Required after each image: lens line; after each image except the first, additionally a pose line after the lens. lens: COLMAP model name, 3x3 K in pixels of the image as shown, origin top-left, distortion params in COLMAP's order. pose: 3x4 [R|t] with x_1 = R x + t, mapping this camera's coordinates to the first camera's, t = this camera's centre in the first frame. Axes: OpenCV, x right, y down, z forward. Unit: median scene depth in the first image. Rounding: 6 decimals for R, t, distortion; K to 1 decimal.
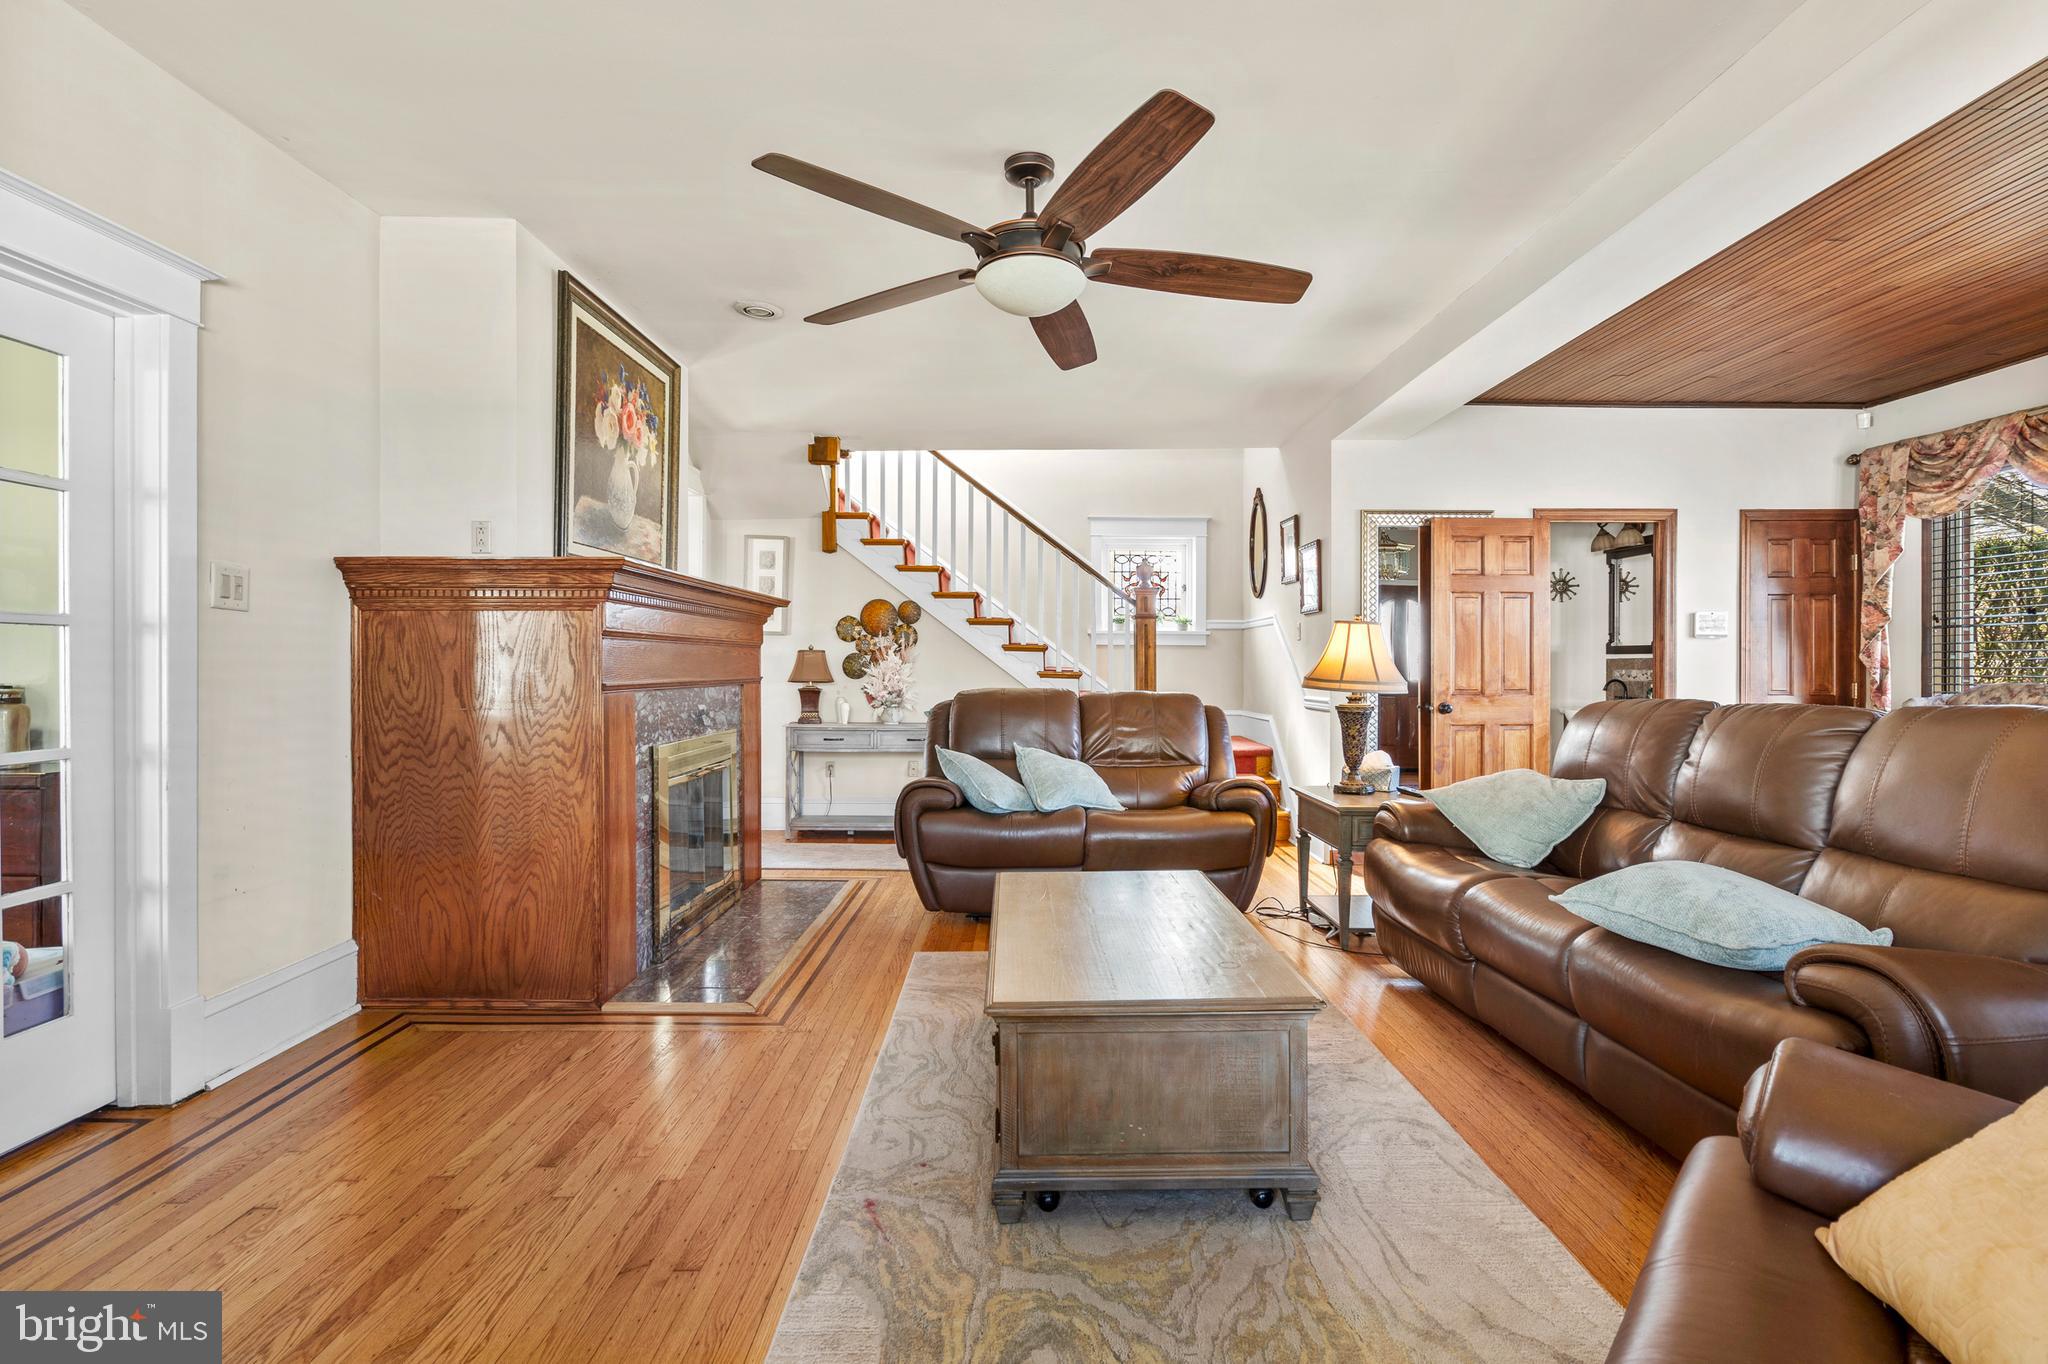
lens RADIAL K [[945.8, 0, 1024.5], [0, 945.8, 662.3], [0, 0, 1]] dist [-0.001406, -0.000416]
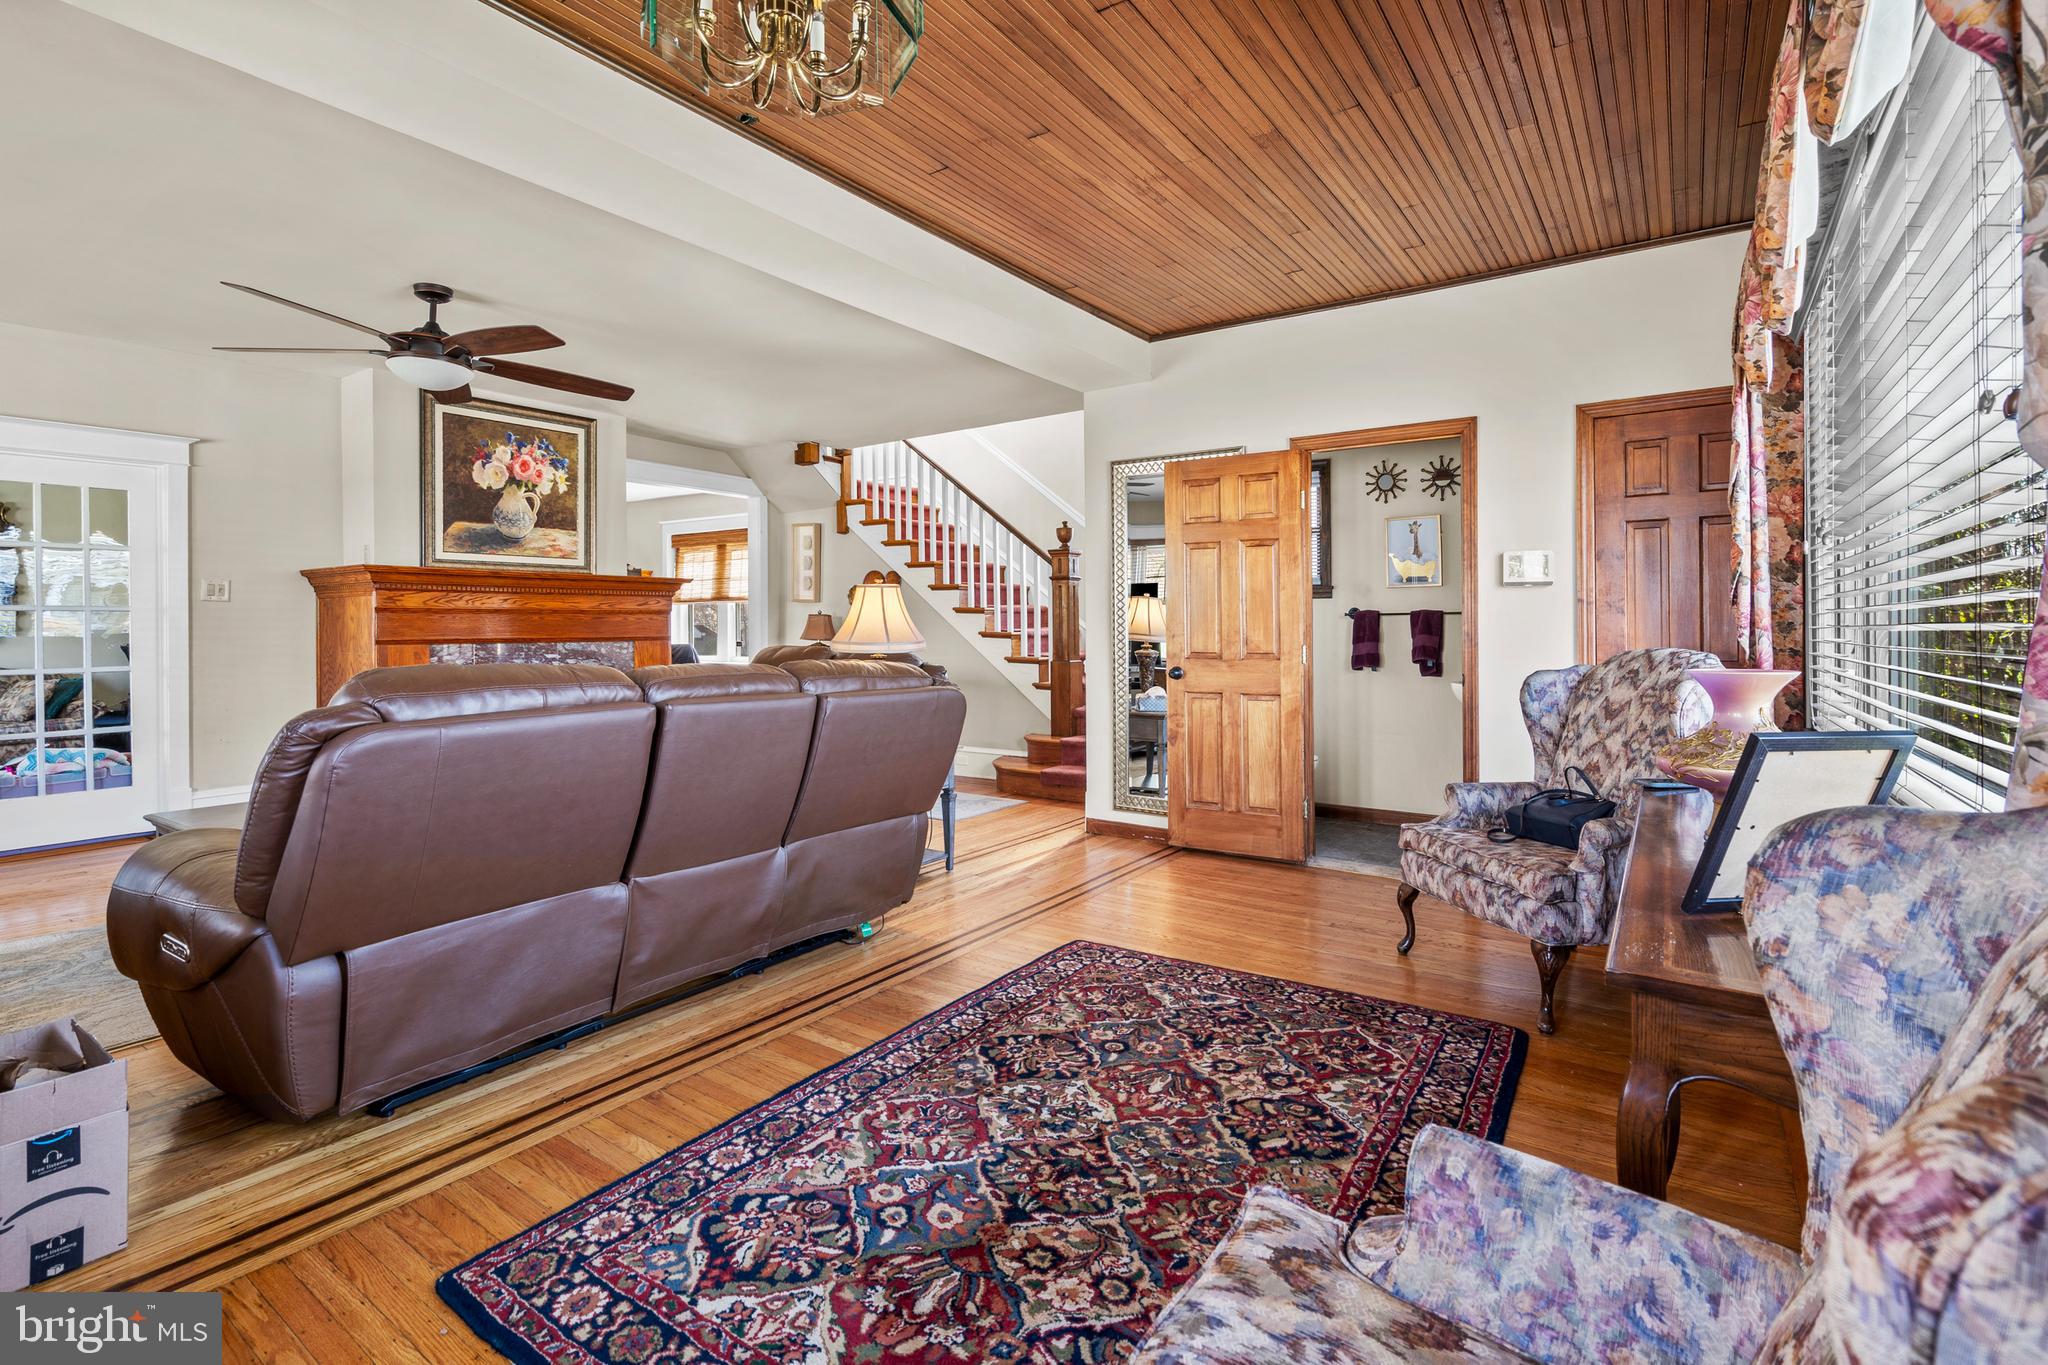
lens RADIAL K [[942.5, 0, 1013.5], [0, 942.5, 624.2], [0, 0, 1]] dist [-0.002886, 0.000289]
pose [[0.808988, -0.003724, -0.587813, 0.833690], [0.005429, 0.999985, 0.001137, 0.000011], [0.587800, -0.004111, 0.808996, 0.177982]]
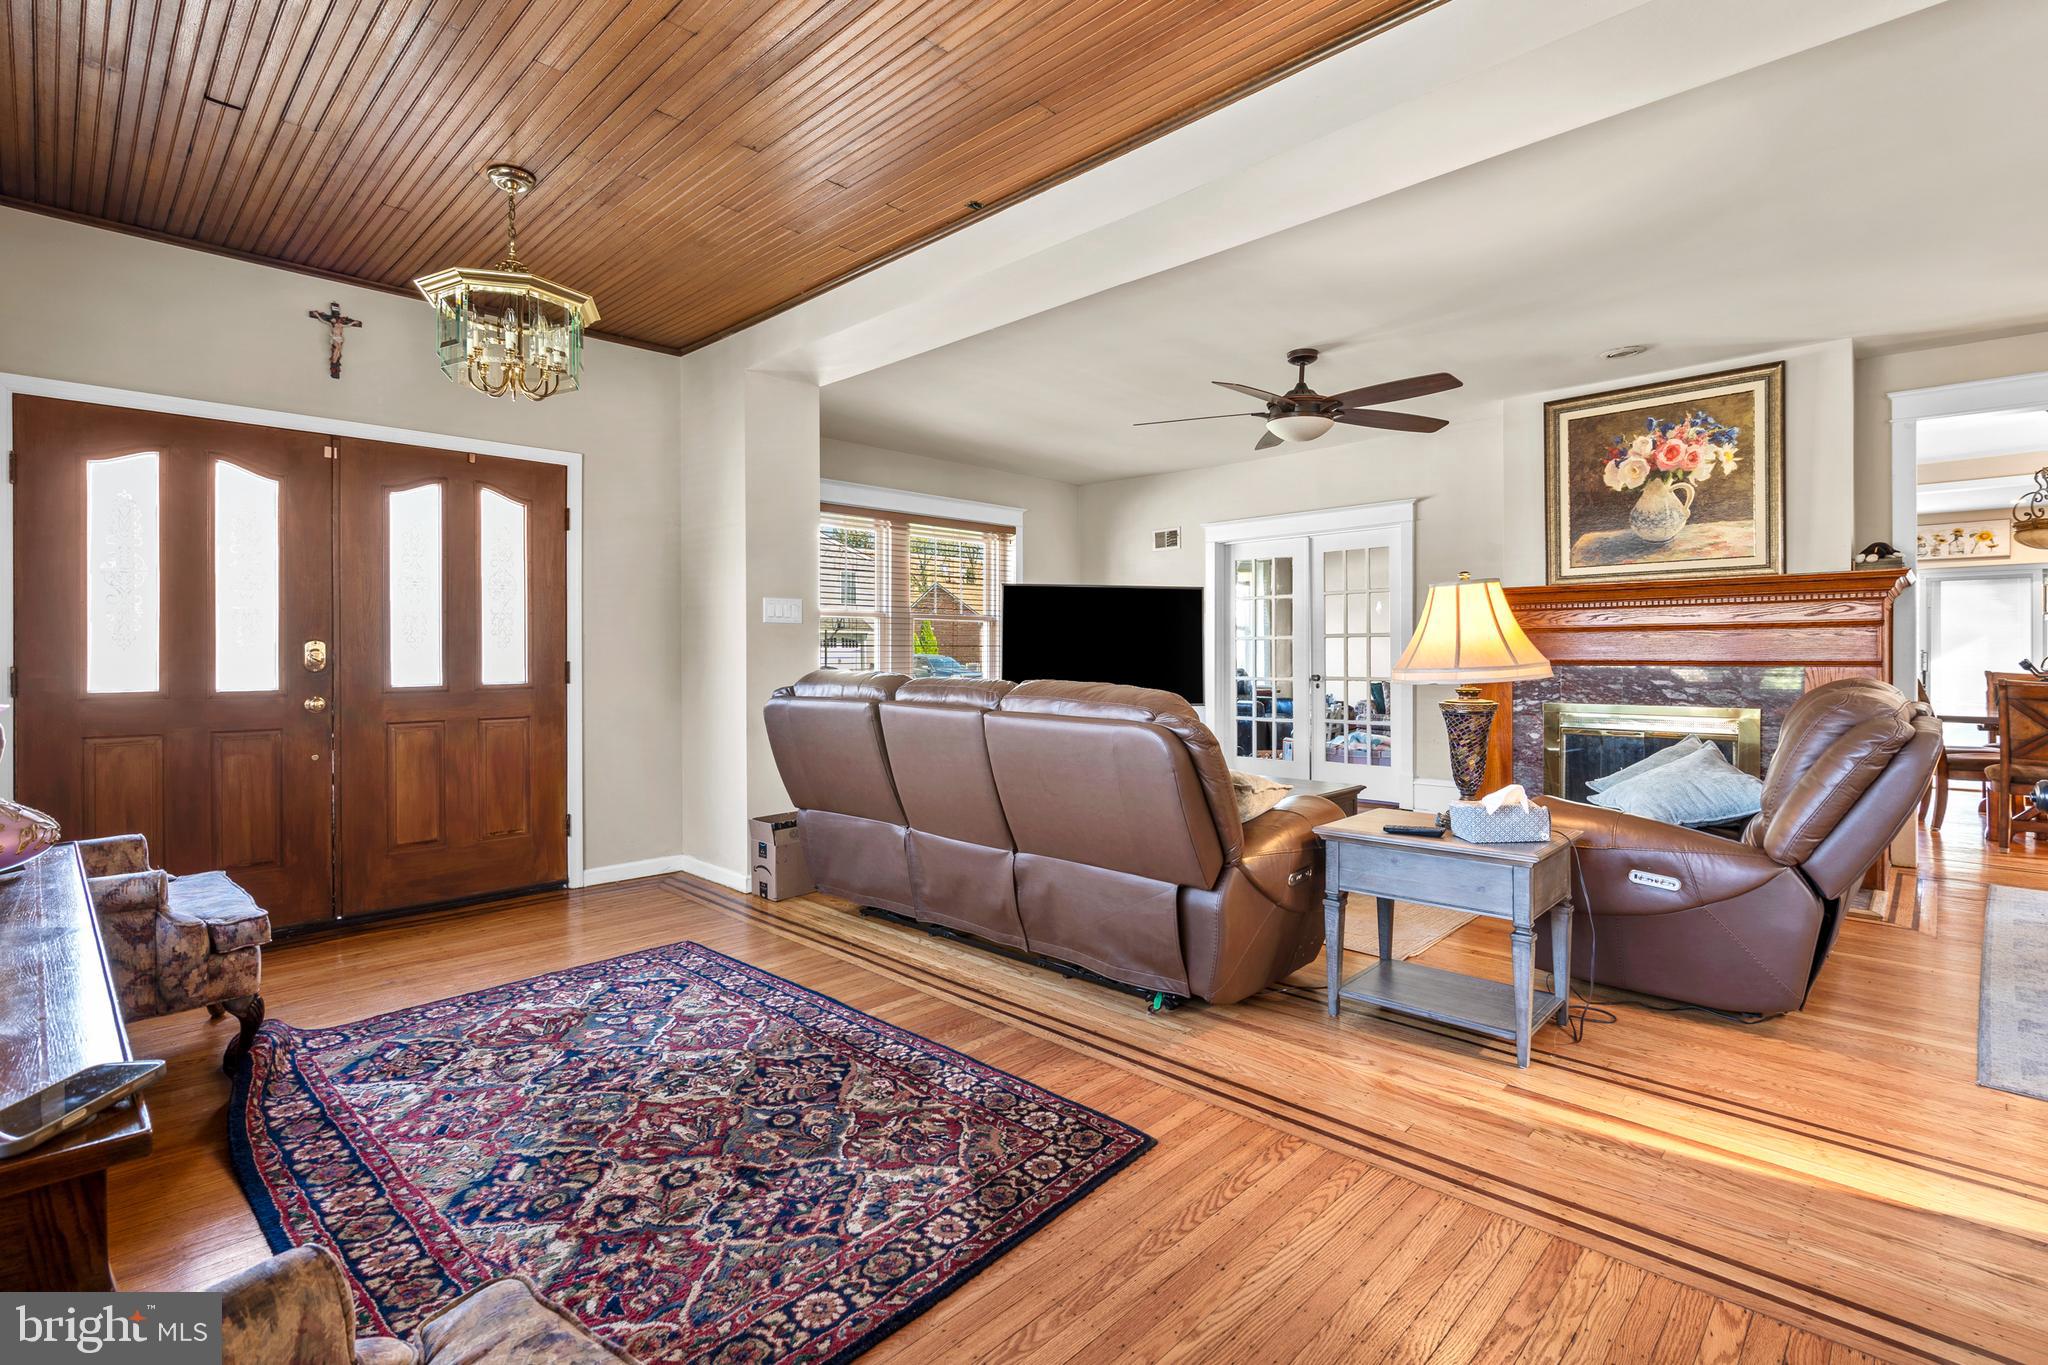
lens RADIAL K [[953.5, 0, 1021.7], [0, 953.5, 656.5], [0, 0, 1]] dist [-0.005031, -0.000480]
pose [[-0.702416, 0.002795, -0.711761, 0.821316], [0.004714, 0.999989, -0.000725, 0.008605], [0.711751, -0.003865, -0.702422, 0.957037]]
